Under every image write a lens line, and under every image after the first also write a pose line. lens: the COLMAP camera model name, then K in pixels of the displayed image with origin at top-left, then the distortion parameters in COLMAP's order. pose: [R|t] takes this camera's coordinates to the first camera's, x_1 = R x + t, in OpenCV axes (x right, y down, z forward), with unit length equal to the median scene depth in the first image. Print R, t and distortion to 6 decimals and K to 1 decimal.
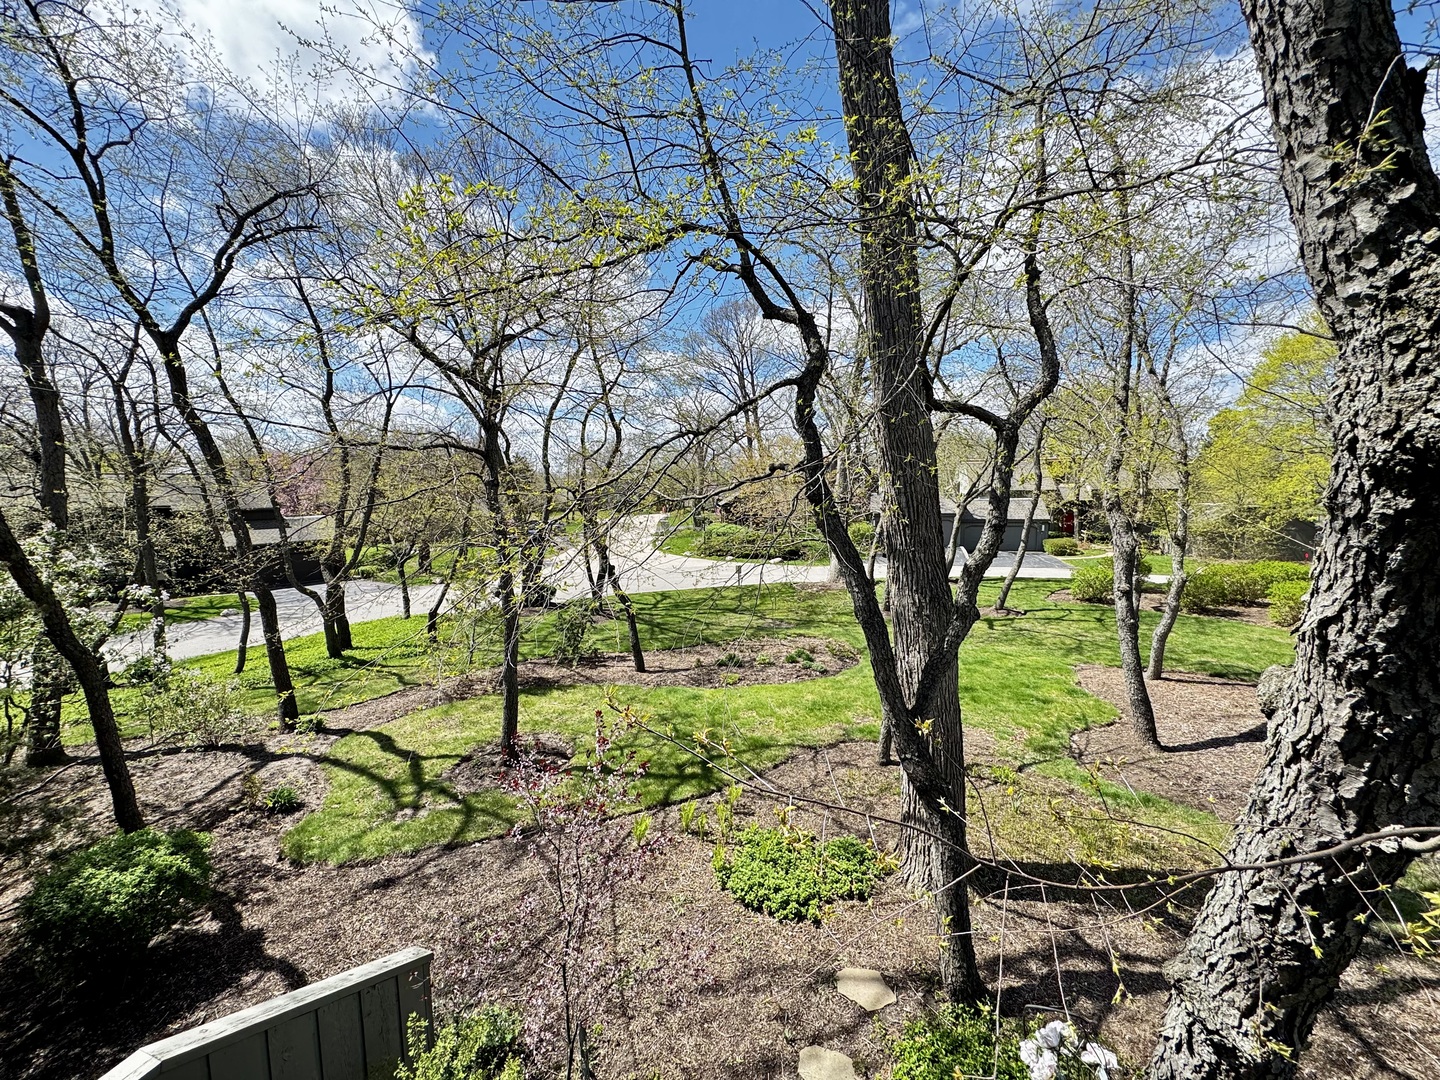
lens RADIAL K [[574.6, 0, 721.7], [0, 574.6, 544.2], [0, 0, 1]] dist [-0.003296, 0.001072]
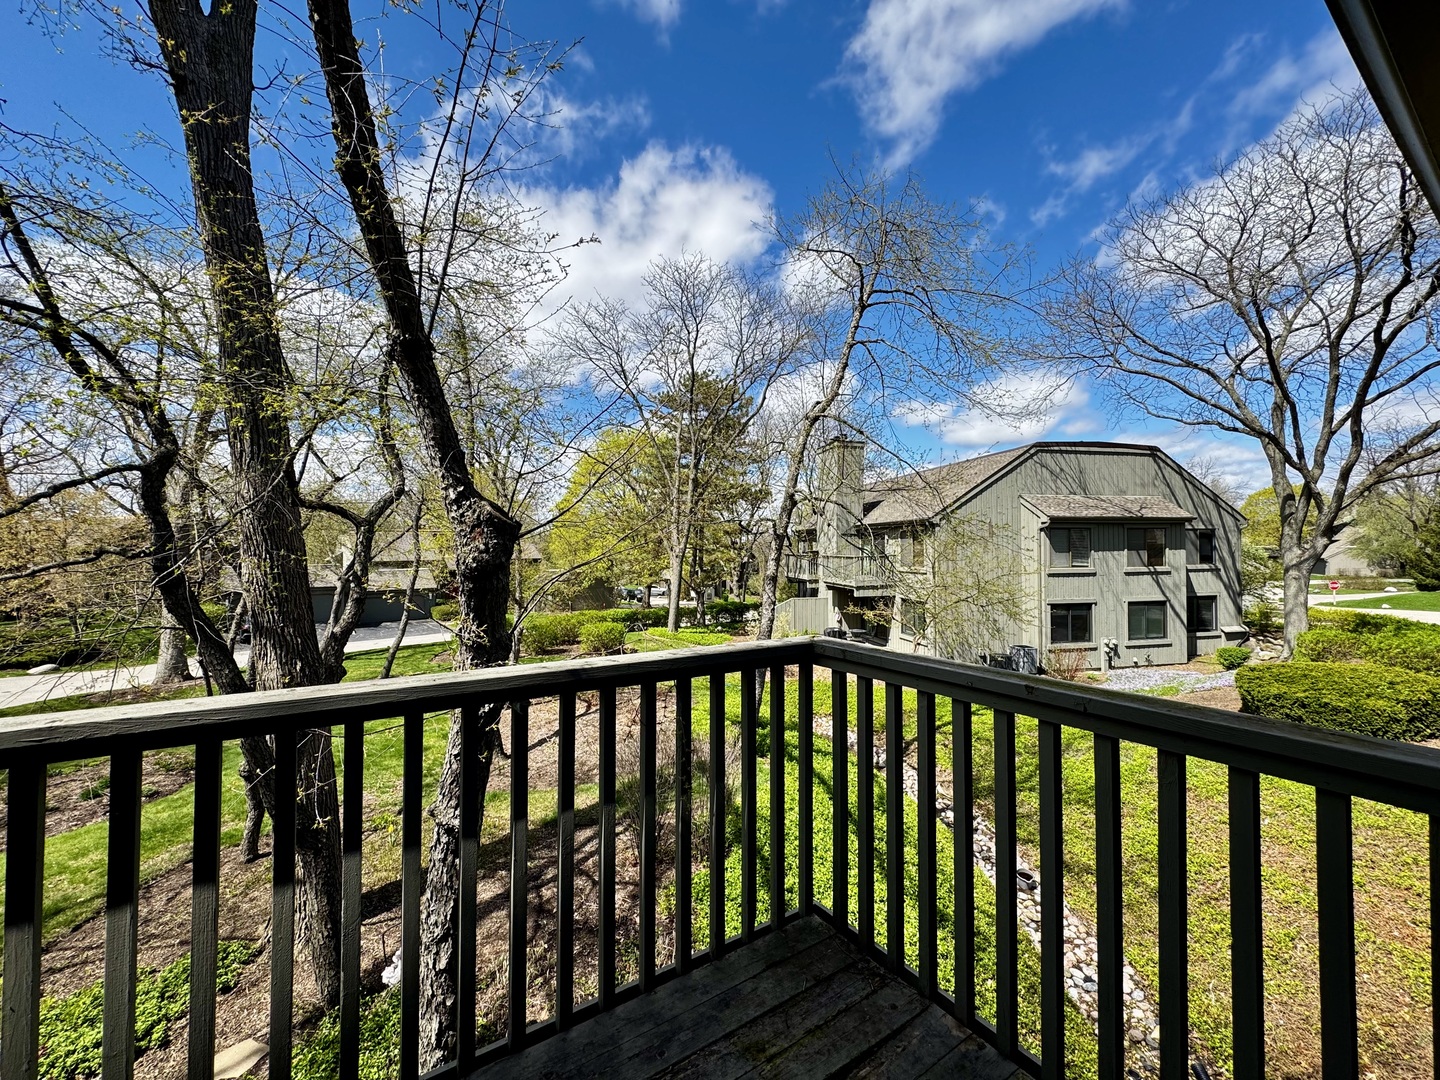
lens RADIAL K [[574.6, 0, 714.2], [0, 574.6, 535.9], [0, 0, 1]] dist [-0.003296, 0.001072]
pose [[0.568752, 0.024869, 0.822133, -0.069434], [0.085702, 0.992310, -0.089305, 0.005721], [-0.818032, 0.121251, 0.562248, -0.213990]]
